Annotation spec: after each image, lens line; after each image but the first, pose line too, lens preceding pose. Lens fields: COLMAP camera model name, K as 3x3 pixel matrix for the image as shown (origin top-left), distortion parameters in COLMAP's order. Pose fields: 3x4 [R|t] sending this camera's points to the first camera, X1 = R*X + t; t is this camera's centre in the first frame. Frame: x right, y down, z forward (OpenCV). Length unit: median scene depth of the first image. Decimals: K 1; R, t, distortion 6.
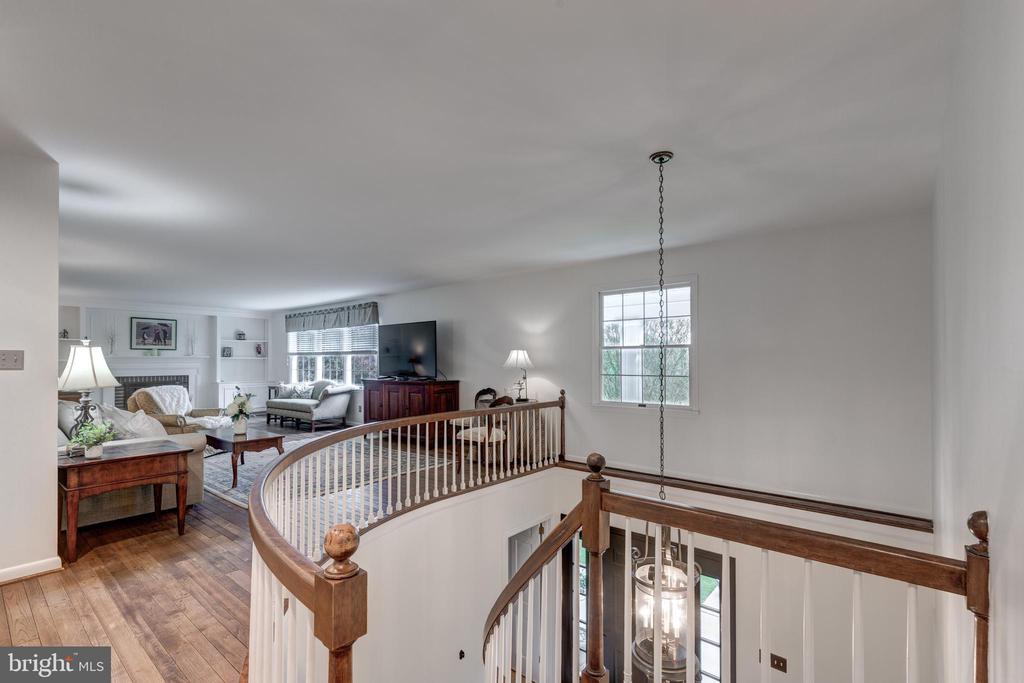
lens RADIAL K [[453.1, 0, 510.2], [0, 453.1, 354.7], [0, 0, 1]] dist [-0.018495, -0.000010]
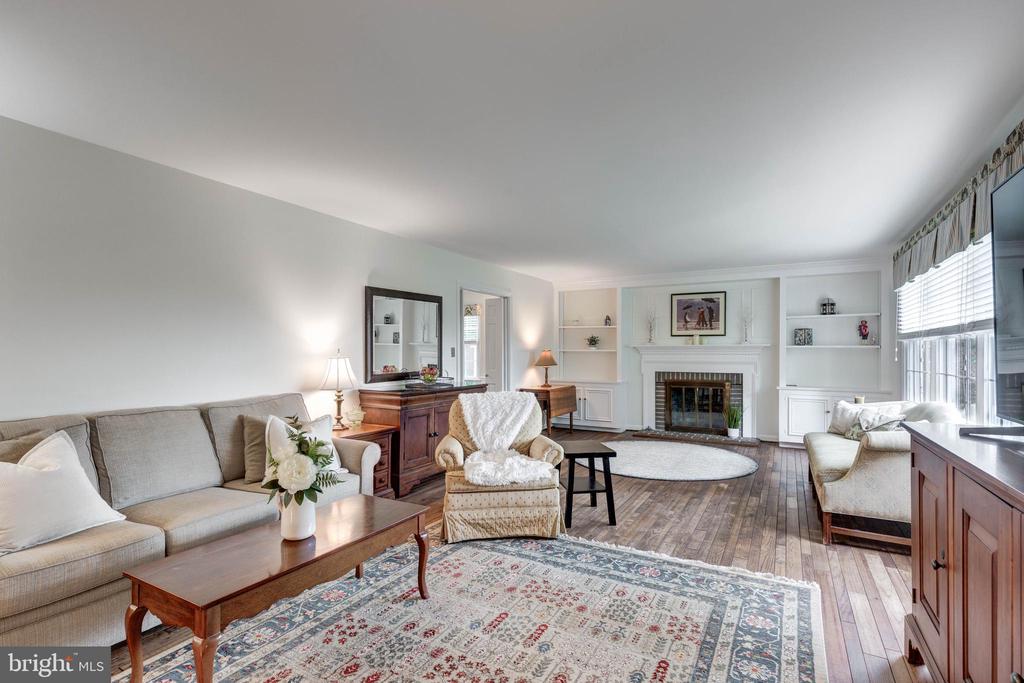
lens RADIAL K [[489.8, 0, 513.7], [0, 489.8, 349.9], [0, 0, 1]] dist [0.003623, 0.000116]
pose [[0.179736, -0.003497, -0.983709, -0.079806], [0.011726, 0.999930, -0.001412, 0.009497], [0.983645, -0.011281, 0.179764, 0.607690]]
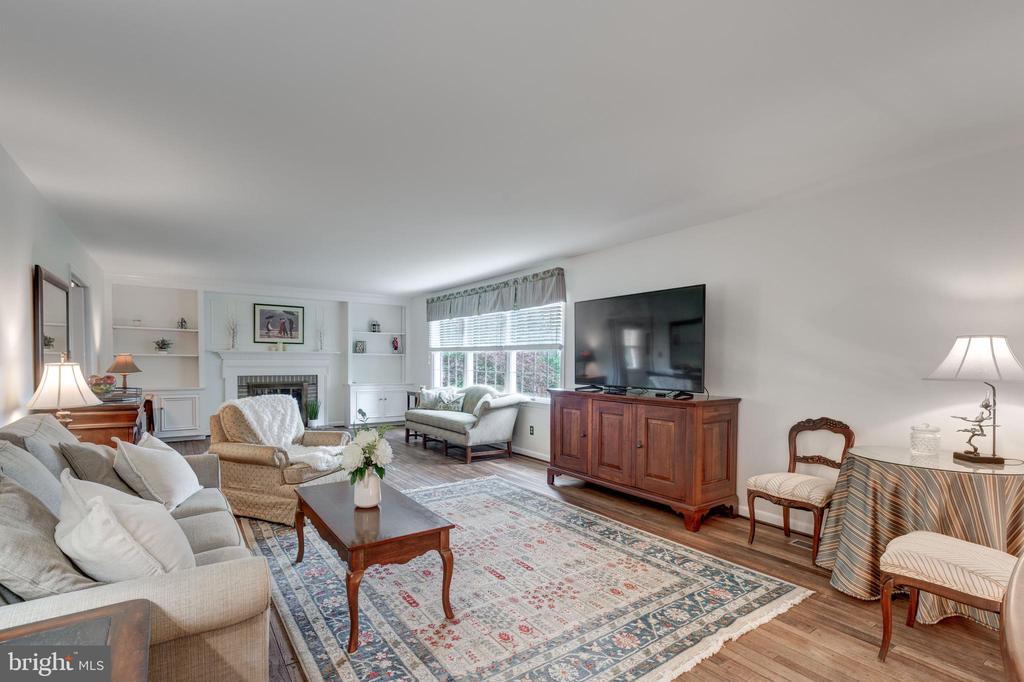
lens RADIAL K [[473.4, 0, 506.2], [0, 473.4, 361.4], [0, 0, 1]] dist [-0.002244, -0.000099]
pose [[0.962613, 0.010463, -0.270677, -0.171643], [-0.005763, 0.999819, 0.018154, 0.004163], [0.270818, -0.015915, 0.962499, 0.297278]]
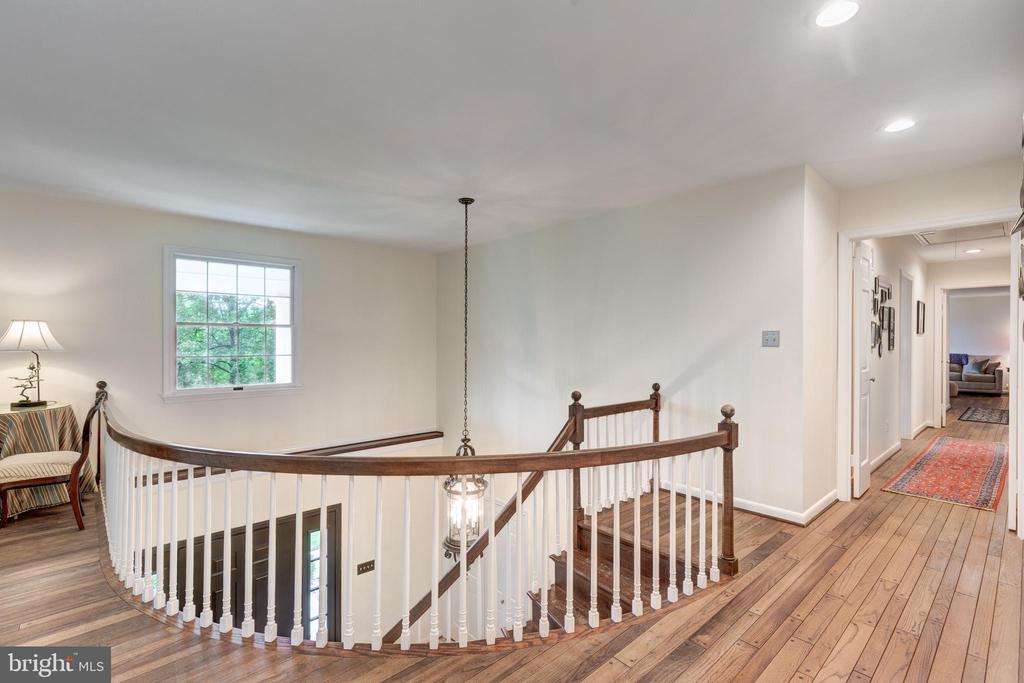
lens RADIAL K [[473.4, 0, 506.2], [0, 473.4, 361.9], [0, 0, 1]] dist [-0.002244, -0.000099]
pose [[0.151132, -0.038259, 0.987773, -0.314404], [-0.018923, 0.998956, 0.041588, 0.003388], [-0.988332, -0.024977, 0.150251, 0.174469]]
